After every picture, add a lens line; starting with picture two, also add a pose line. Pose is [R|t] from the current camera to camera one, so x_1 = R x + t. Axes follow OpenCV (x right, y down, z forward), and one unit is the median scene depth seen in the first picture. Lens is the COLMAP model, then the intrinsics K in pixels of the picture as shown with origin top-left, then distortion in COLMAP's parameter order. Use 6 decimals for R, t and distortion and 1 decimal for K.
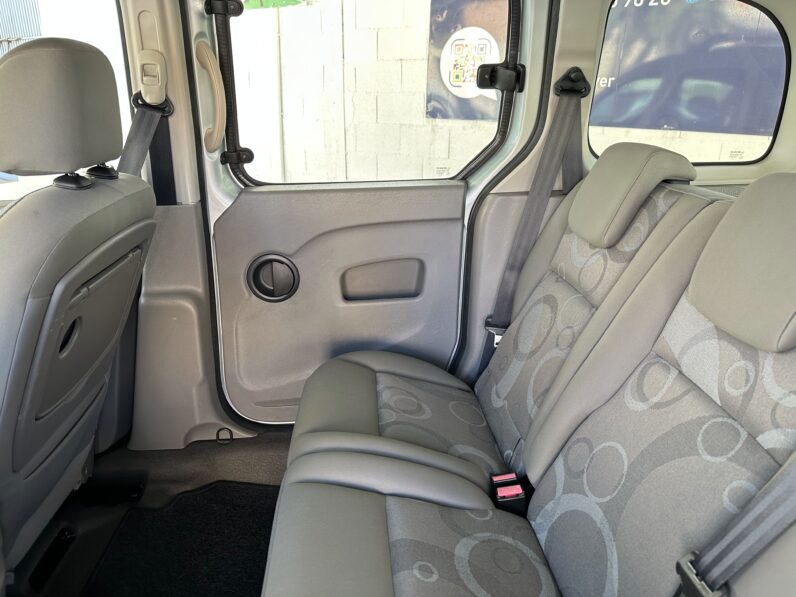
lens RADIAL K [[566.6, 0, 398.0], [0, 566.6, 298.5], [0, 0, 1]] dist [0.077878, -0.111939]
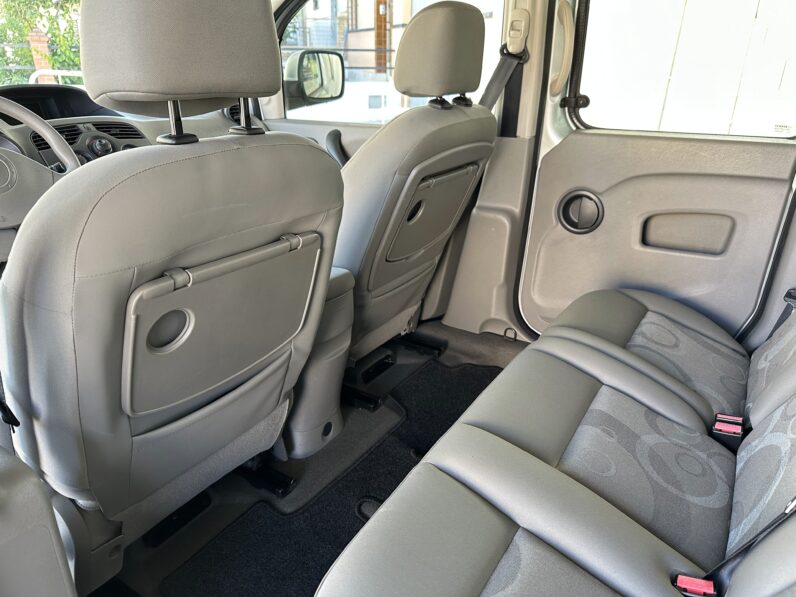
lens RADIAL K [[566.6, 0, 398.0], [0, 566.6, 298.5], [0, 0, 1]] dist [0.077878, -0.111939]
pose [[0.803907, 0.244154, -0.542331, 0.163307], [-0.213977, 0.969527, 0.119293, 0.080318], [0.554930, 0.020146, 0.831653, -0.165980]]
